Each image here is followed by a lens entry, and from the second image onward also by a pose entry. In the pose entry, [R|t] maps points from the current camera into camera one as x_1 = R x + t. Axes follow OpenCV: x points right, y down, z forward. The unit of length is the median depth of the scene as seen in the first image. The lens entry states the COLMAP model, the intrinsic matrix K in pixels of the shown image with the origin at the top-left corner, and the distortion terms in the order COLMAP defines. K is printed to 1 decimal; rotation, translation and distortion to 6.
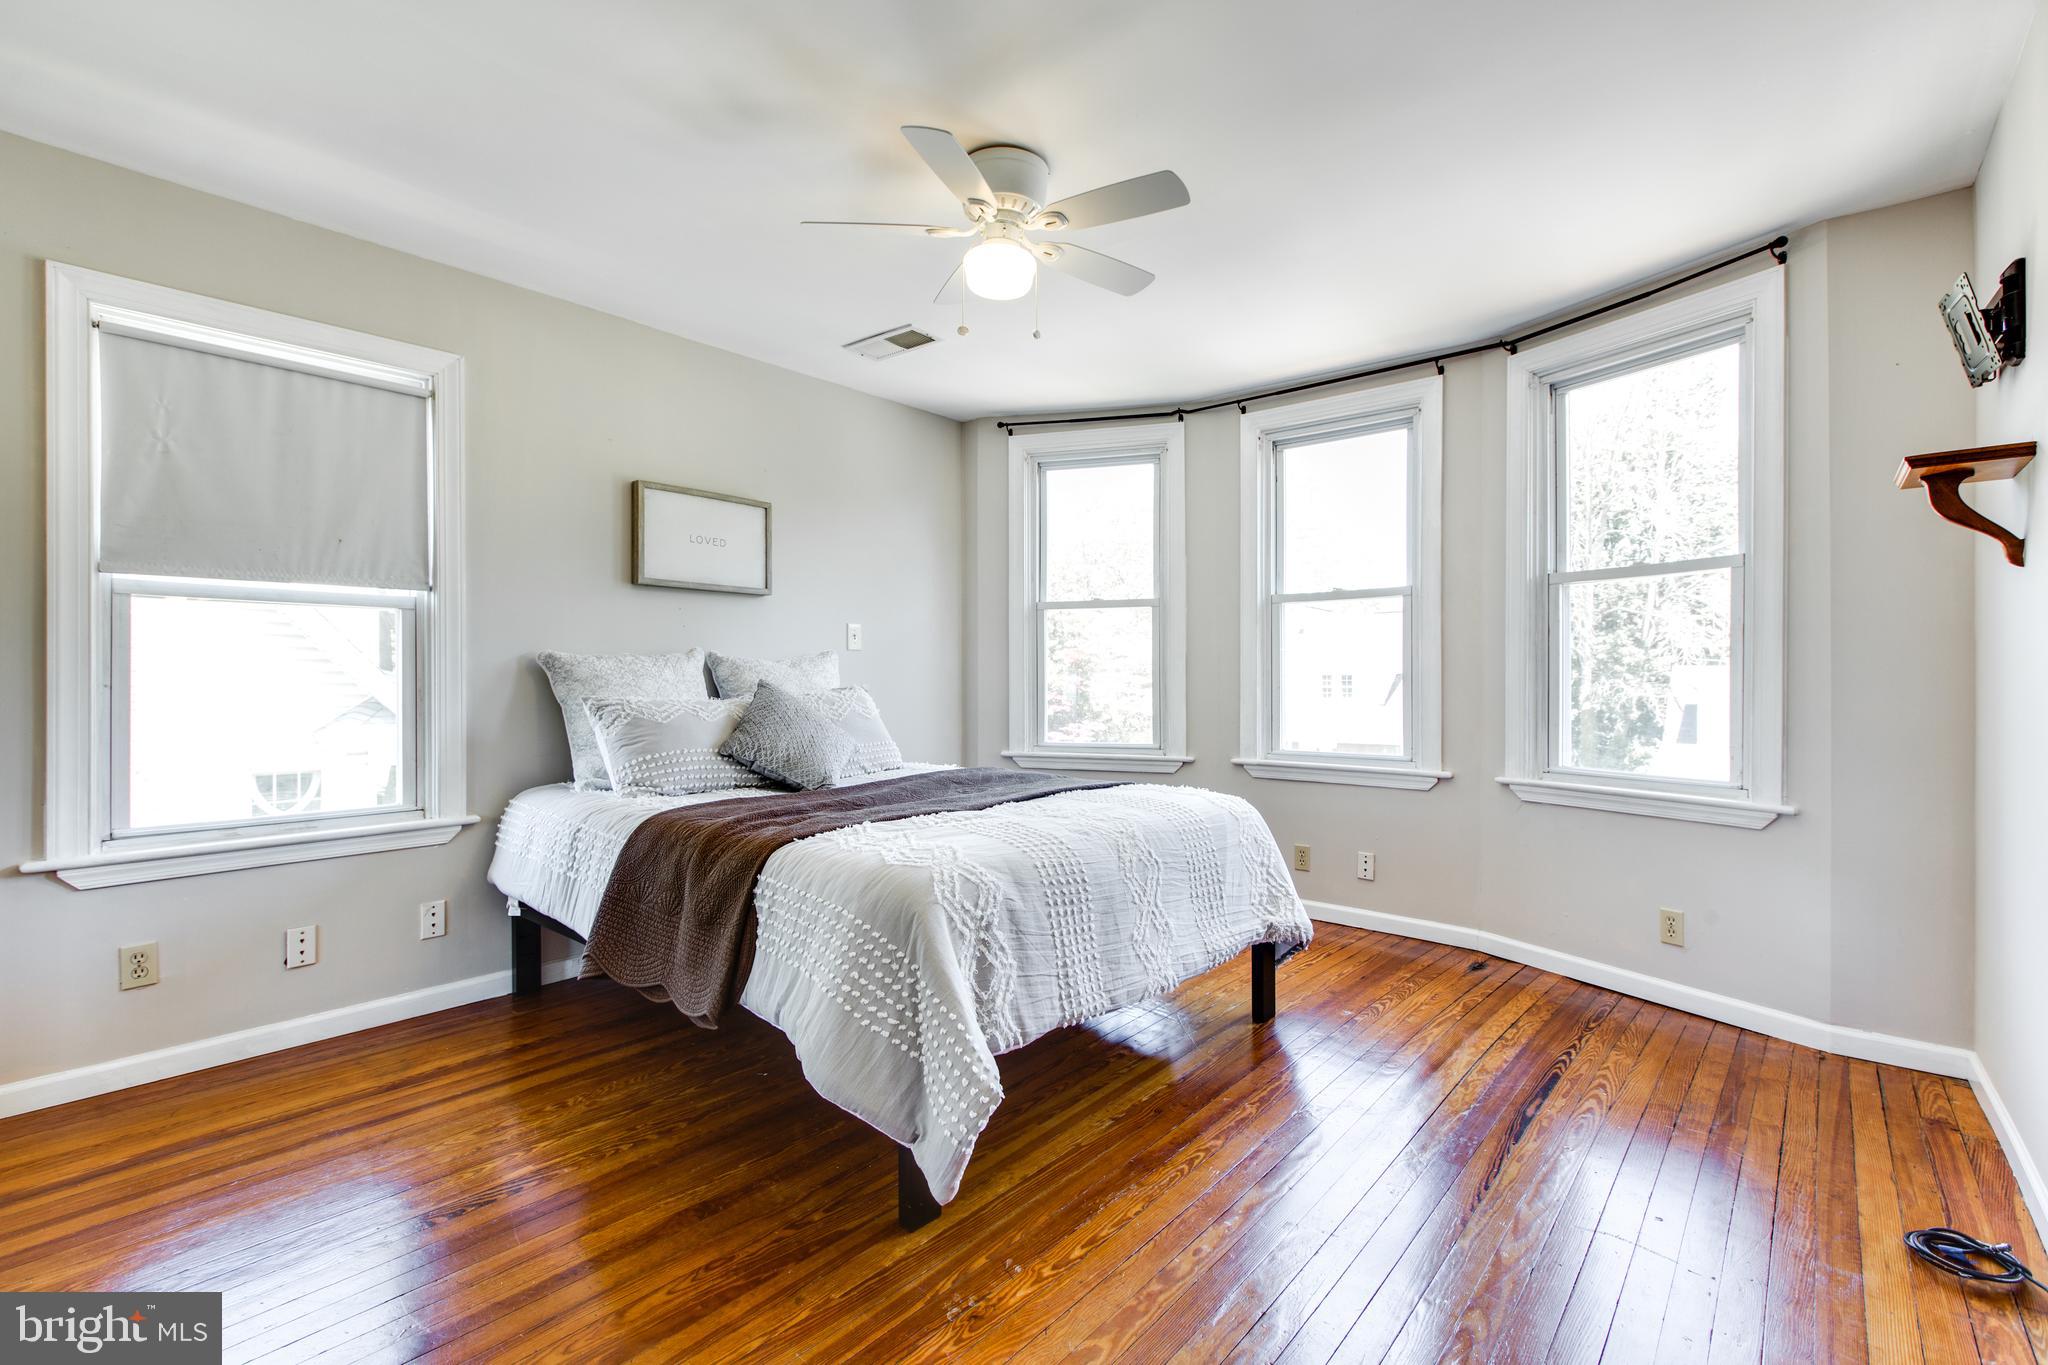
lens RADIAL K [[985.3, 0, 1049.9], [0, 985.3, 677.8], [0, 0, 1]] dist [-0.000816, -0.001060]
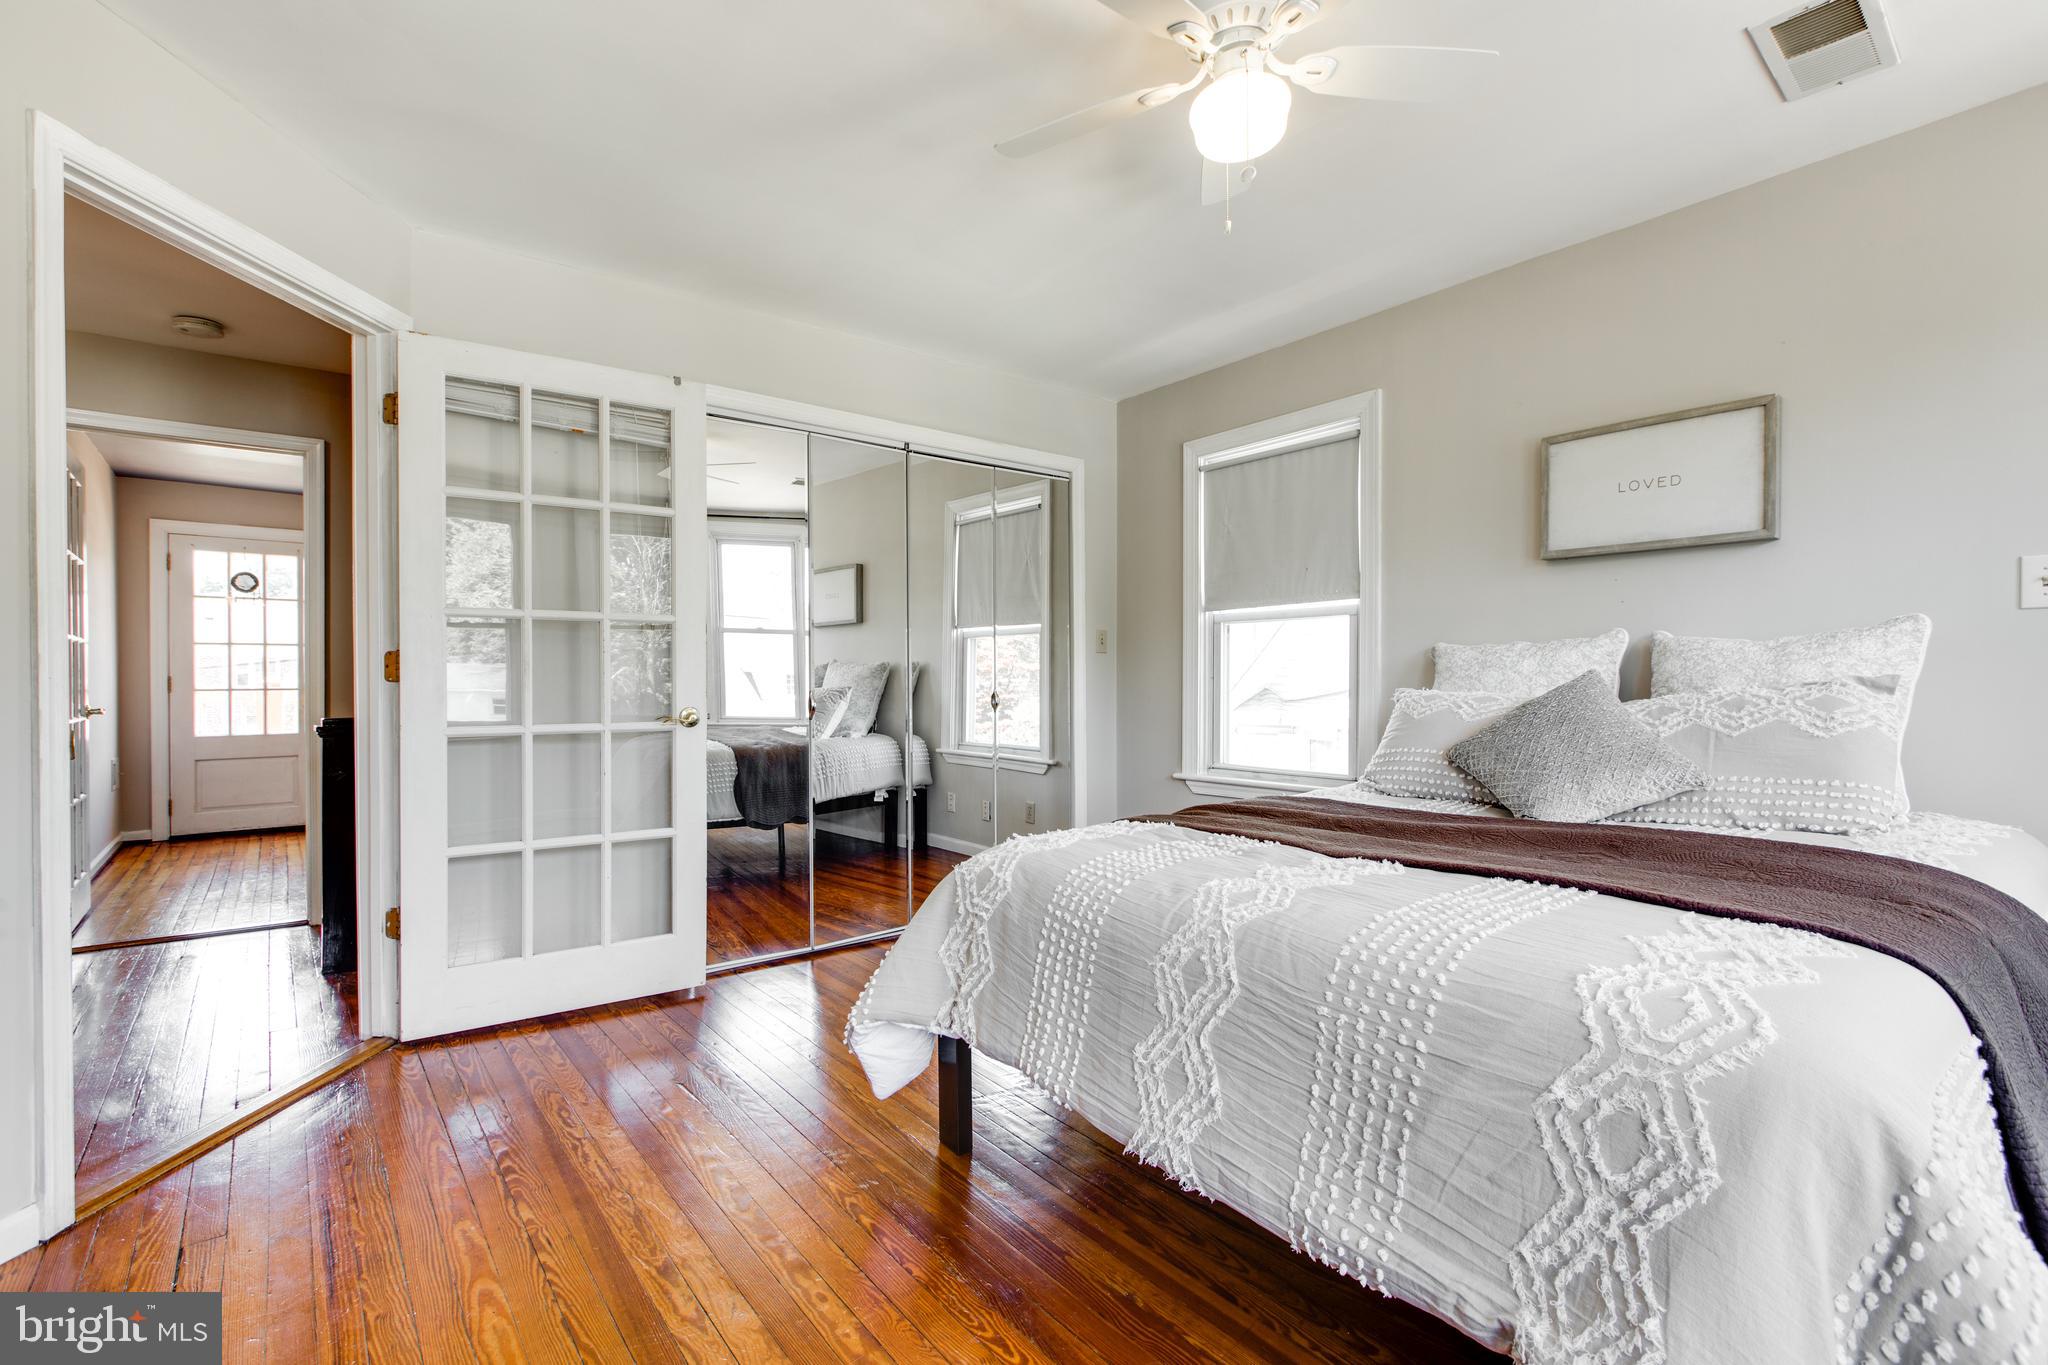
lens RADIAL K [[984.4, 0, 1012.9], [0, 984.4, 680.0], [0, 0, 1]] dist [0.003141, -0.000282]
pose [[-0.277025, 0.003282, -0.960857, 0.719218], [0.008424, 0.999964, 0.000987, 0.006951], [0.960826, -0.007821, -0.277043, 1.061676]]
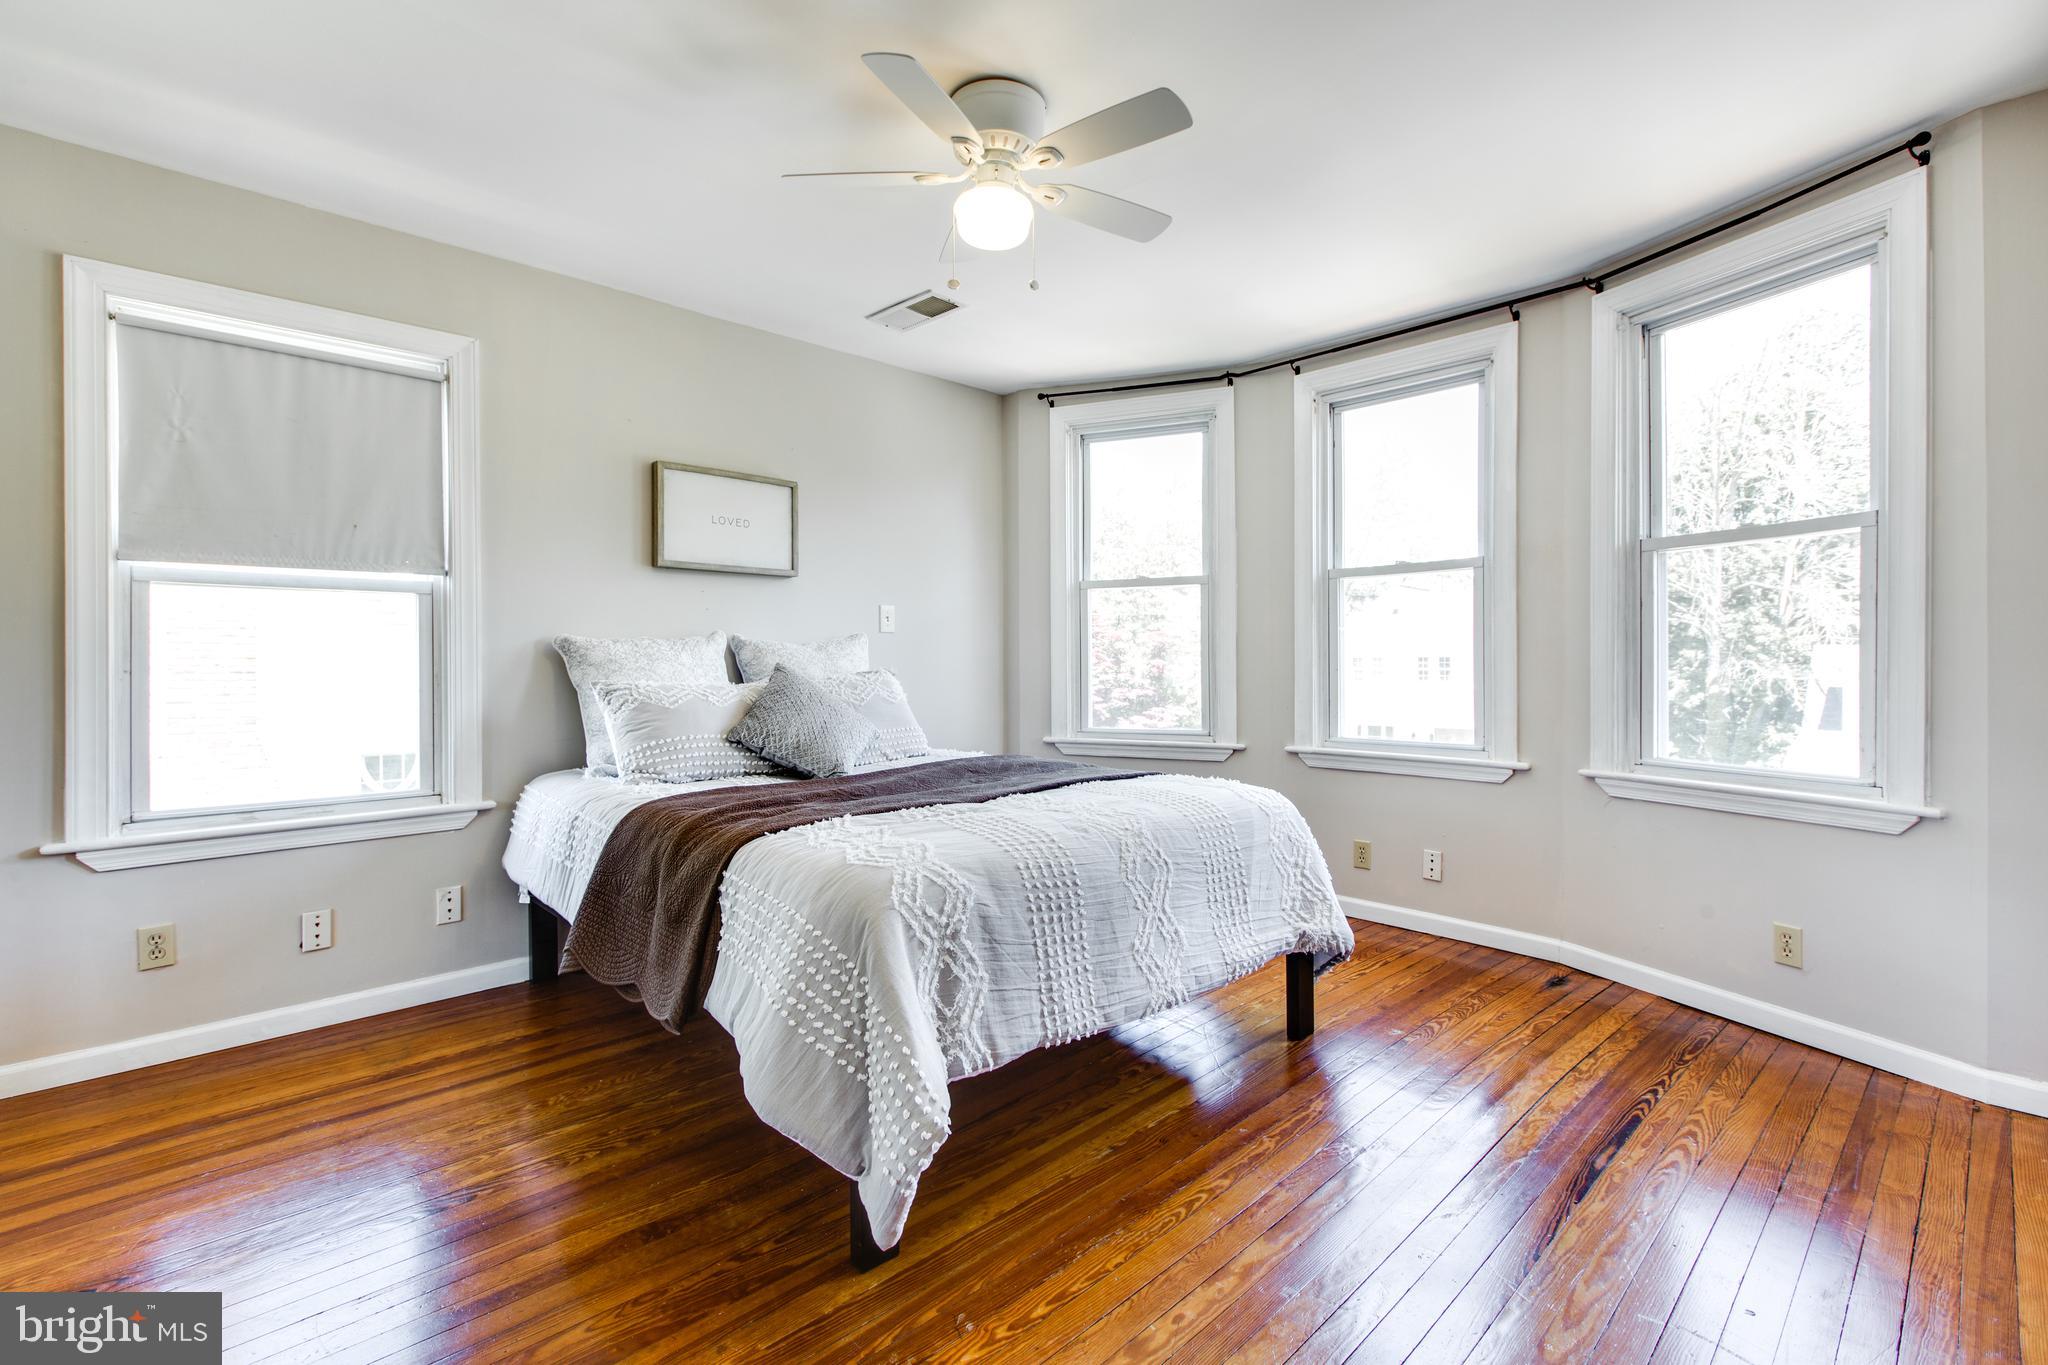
lens RADIAL K [[987.4, 0, 1030.0], [0, 987.4, 664.5], [0, 0, 1]] dist [0.000190, -0.001801]
pose [[0.994112, -0.004030, -0.108284, 0.076326], [0.004351, 0.999987, 0.002726, 0.002021], [0.108272, -0.003181, 0.994116, 0.080261]]
